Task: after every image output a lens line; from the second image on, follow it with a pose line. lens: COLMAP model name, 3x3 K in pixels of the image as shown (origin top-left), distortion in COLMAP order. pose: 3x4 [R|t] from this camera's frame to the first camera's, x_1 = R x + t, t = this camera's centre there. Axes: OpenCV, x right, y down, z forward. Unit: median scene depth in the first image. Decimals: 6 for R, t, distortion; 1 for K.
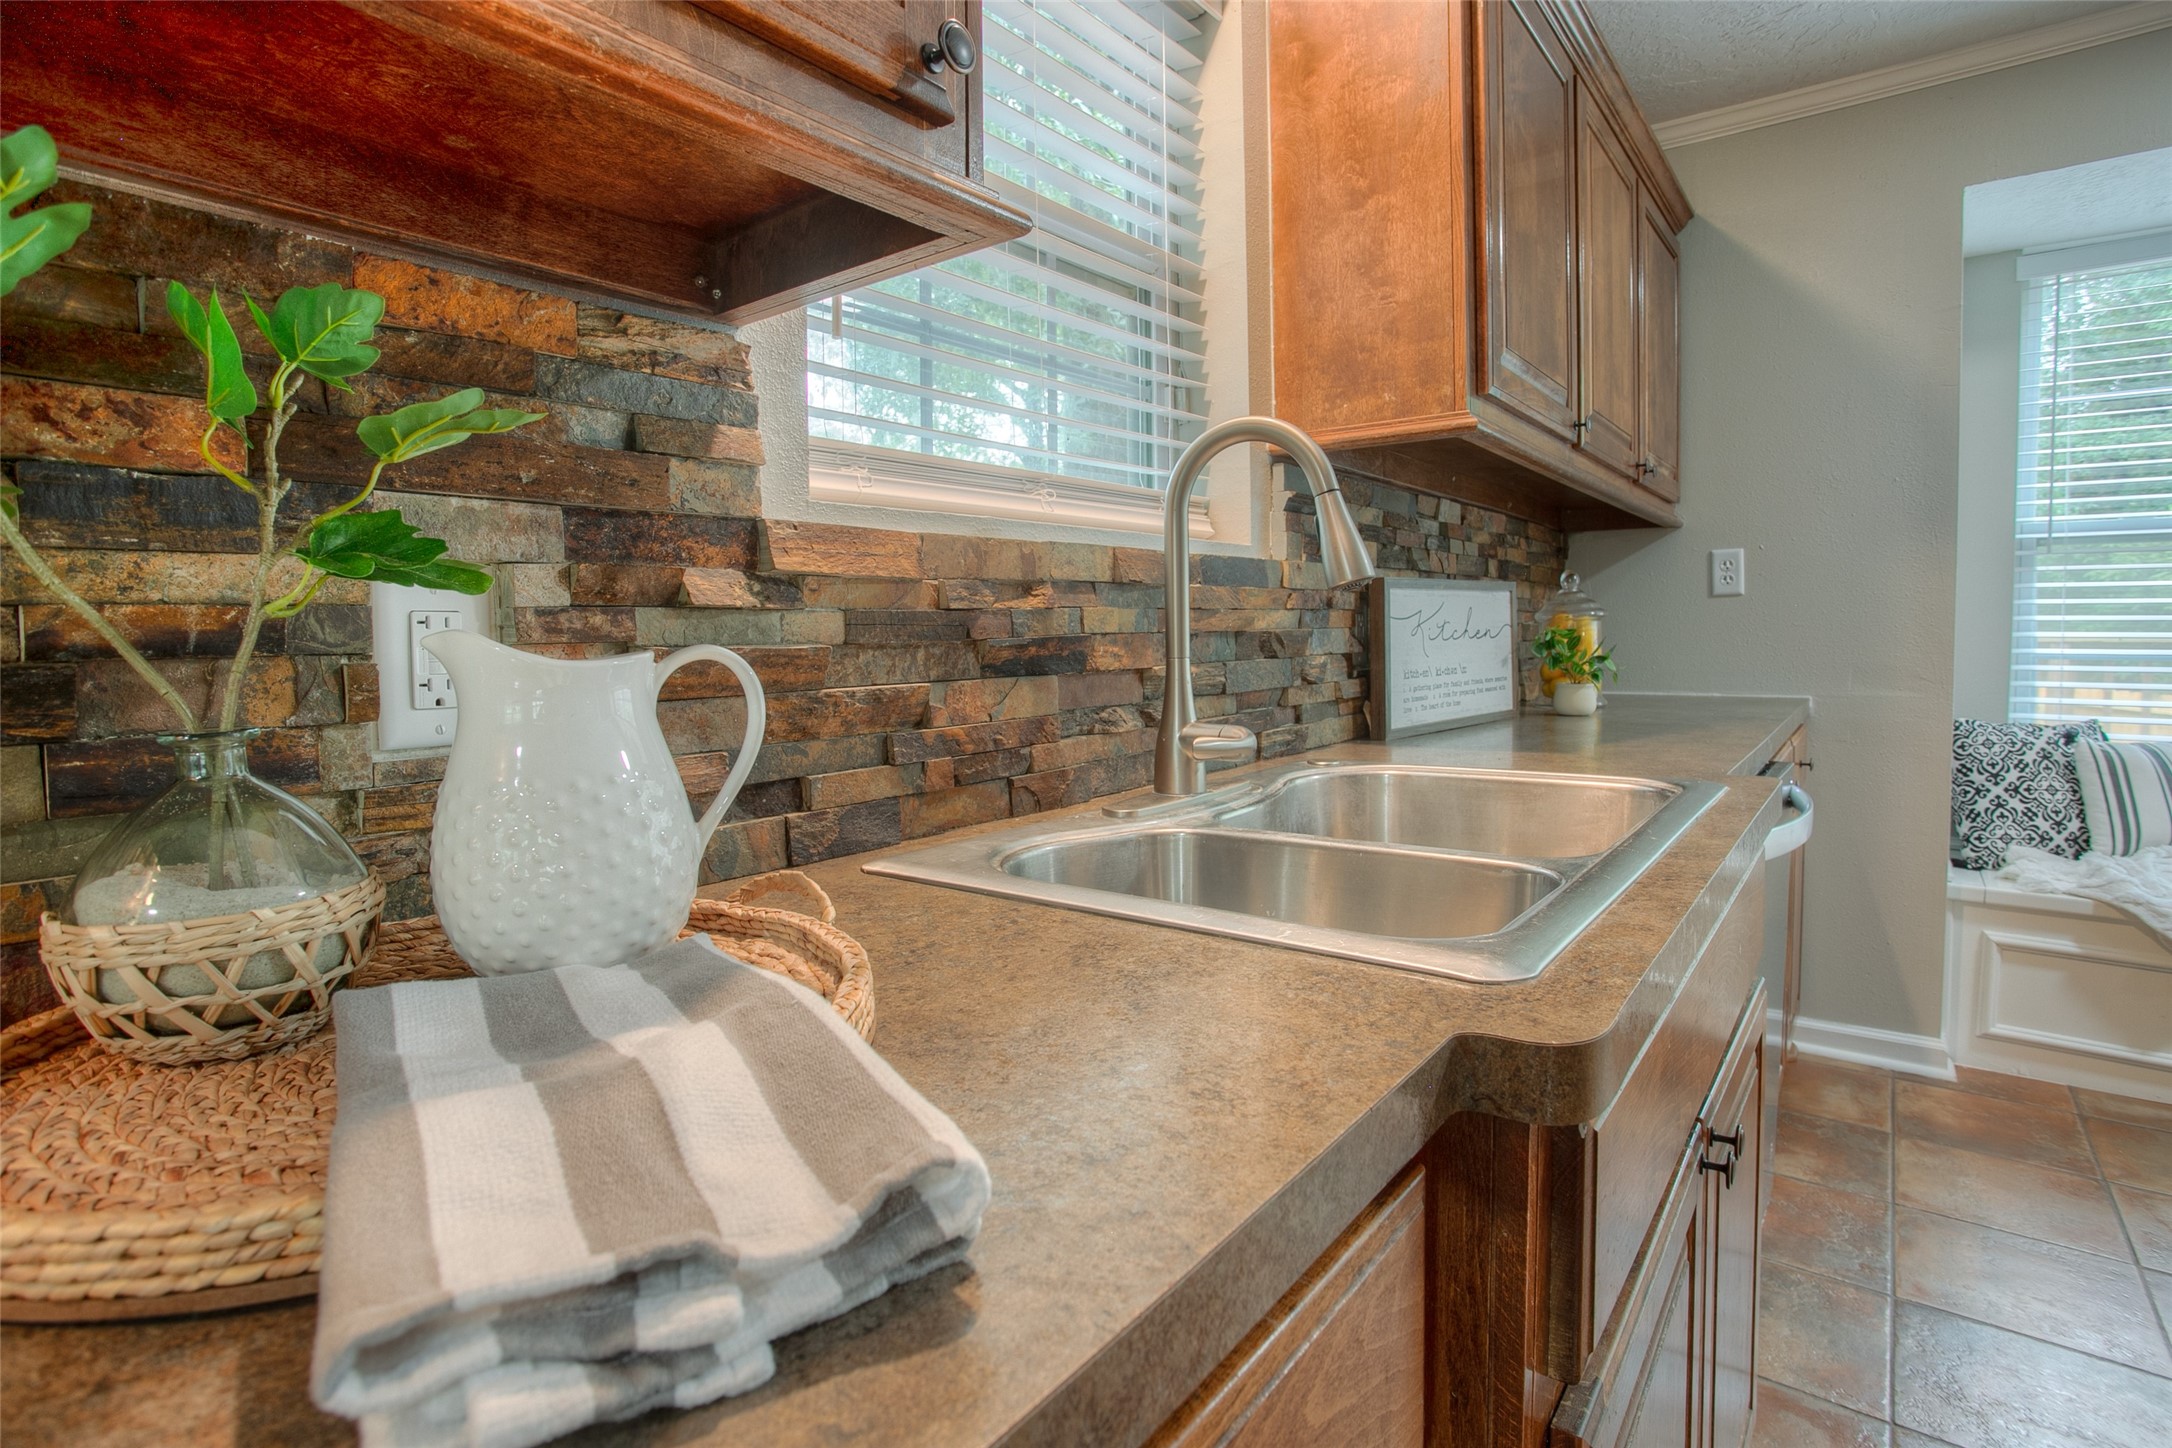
lens RADIAL K [[1122.9, 0, 1096.7], [0, 1122.9, 670.4], [0, 0, 1]] dist [-0.071272, 0.032724]
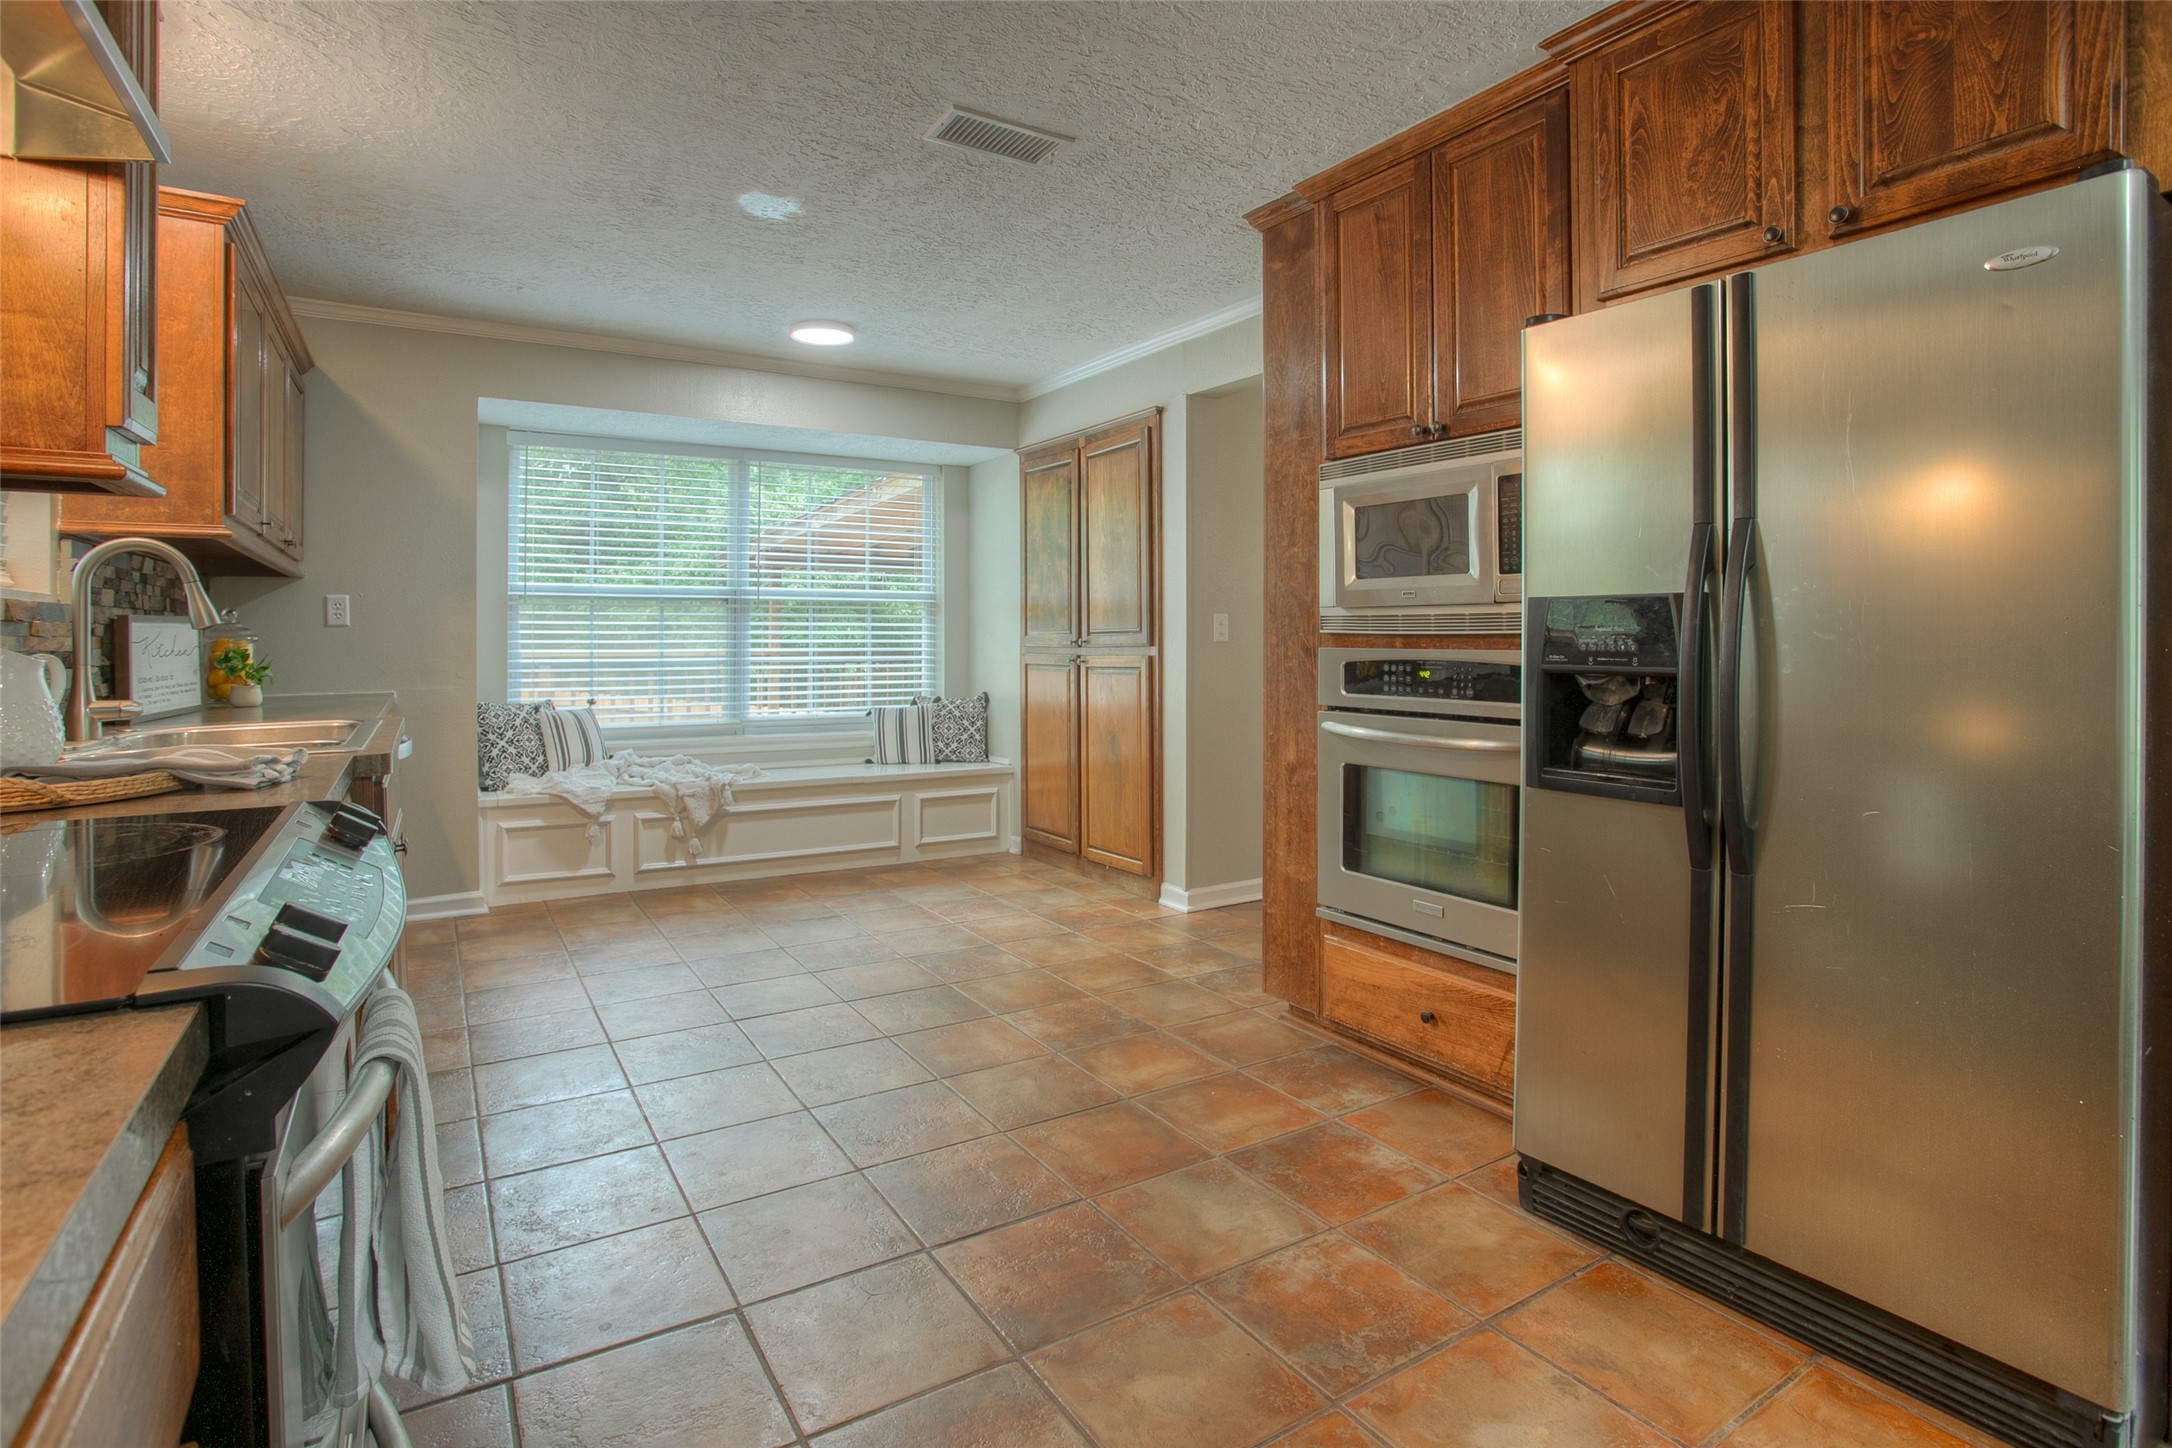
lens RADIAL K [[1122.9, 0, 1096.7], [0, 1122.9, 670.4], [0, 0, 1]] dist [-0.071272, 0.032724]
pose [[0.378034, -0.015080, 0.925669, -0.438424], [0.026922, 0.999624, 0.005290, 0.013255], [-0.925400, 0.022921, 0.378298, -0.547092]]
